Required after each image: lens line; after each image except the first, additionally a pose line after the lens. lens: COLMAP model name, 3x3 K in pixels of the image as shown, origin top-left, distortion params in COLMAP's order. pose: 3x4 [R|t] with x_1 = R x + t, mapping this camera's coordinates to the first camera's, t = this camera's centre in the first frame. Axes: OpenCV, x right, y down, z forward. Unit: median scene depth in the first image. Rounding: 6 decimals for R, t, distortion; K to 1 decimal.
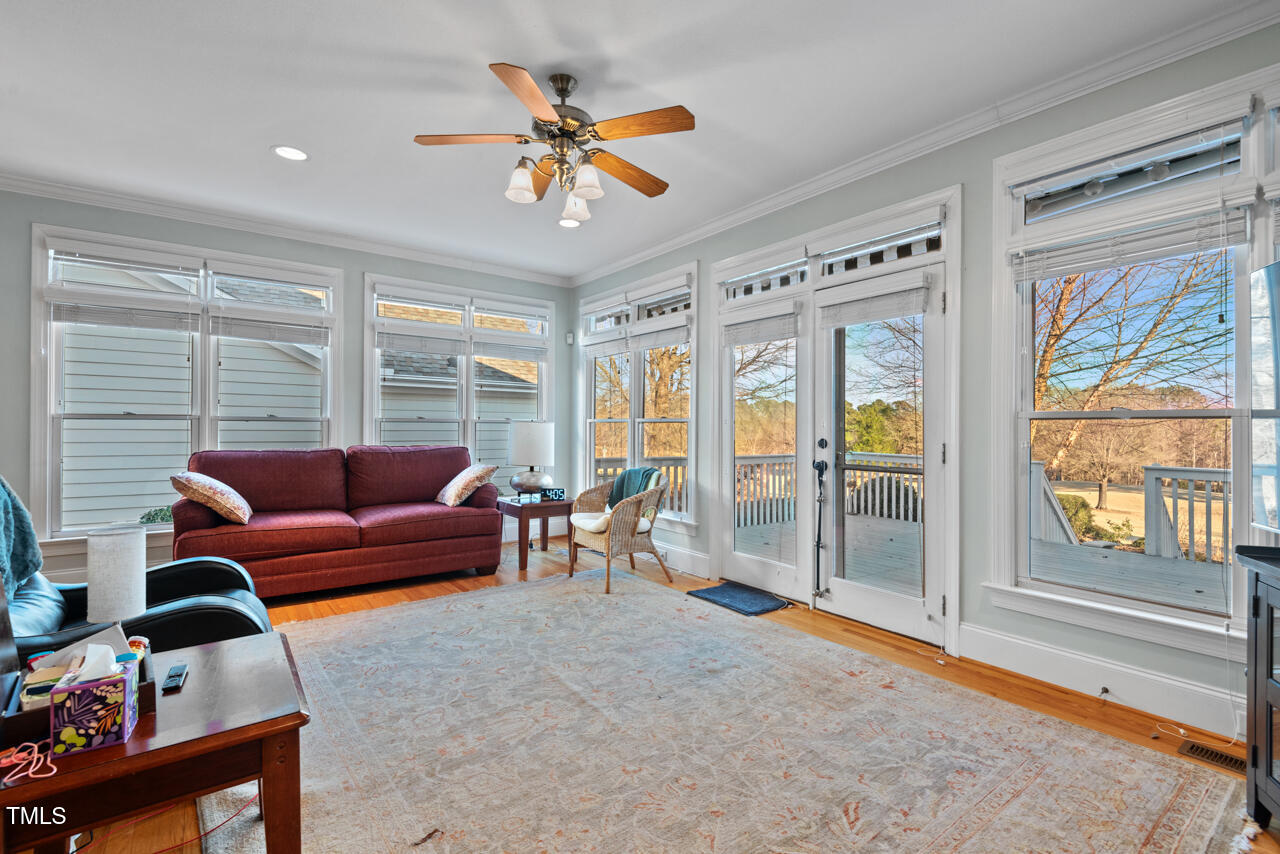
lens RADIAL K [[581.8, 0, 643.3], [0, 581.8, 426.3], [0, 0, 1]] dist [0.037482, -0.022225]
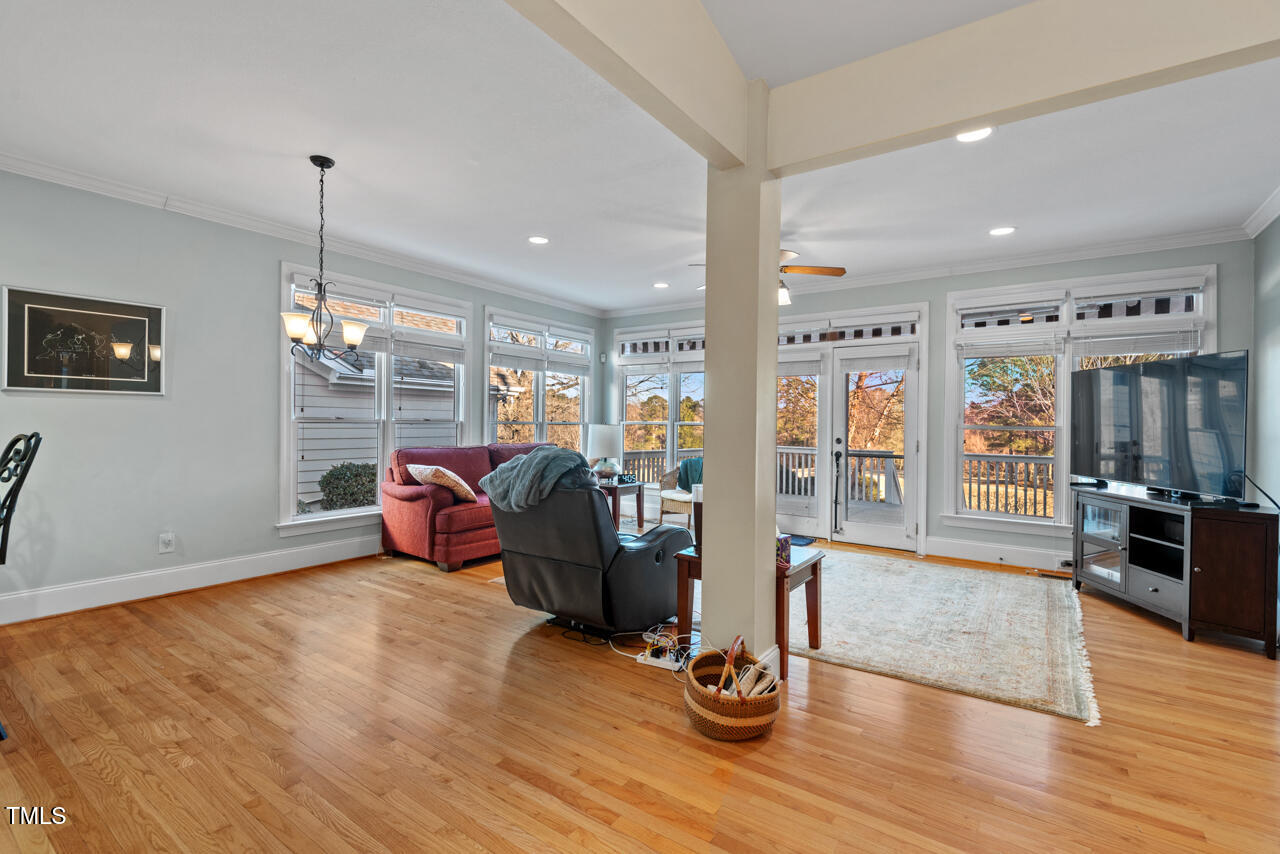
lens RADIAL K [[581.8, 0, 643.3], [0, 581.8, 426.3], [0, 0, 1]] dist [0.037482, -0.022225]
pose [[0.949939, 0.003352, 0.312416, -0.783993], [-0.007004, 0.999920, 0.010567, -0.027354], [-0.312356, -0.012226, 0.949887, -0.425194]]
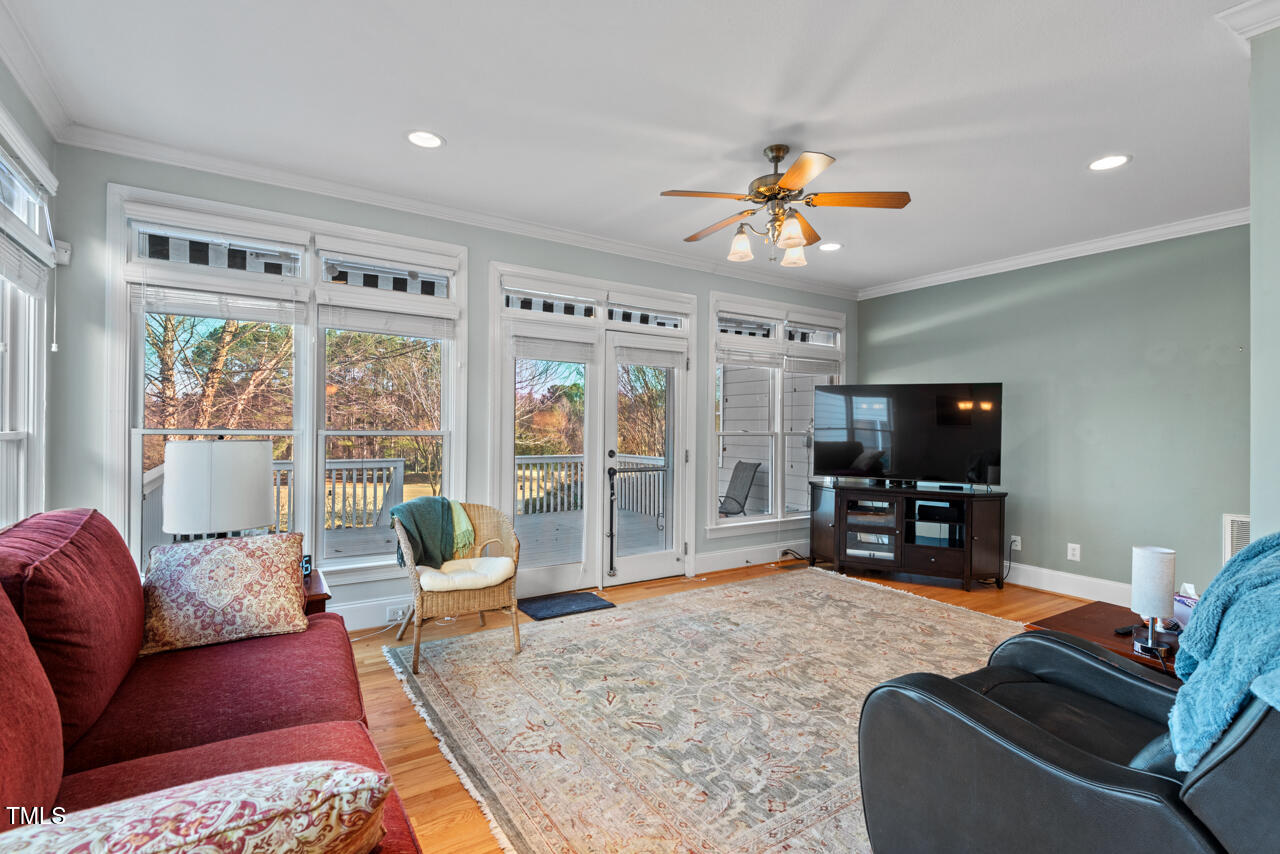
lens RADIAL K [[596.1, 0, 640.0], [0, 596.1, 427.0], [0, 0, 1]] dist [0.053623, -0.038167]
pose [[0.055678, -0.006420, 0.998428, -1.031997], [-0.014397, 0.999870, 0.007232, -0.040382], [-0.998345, -0.014777, 0.055578, 0.925361]]
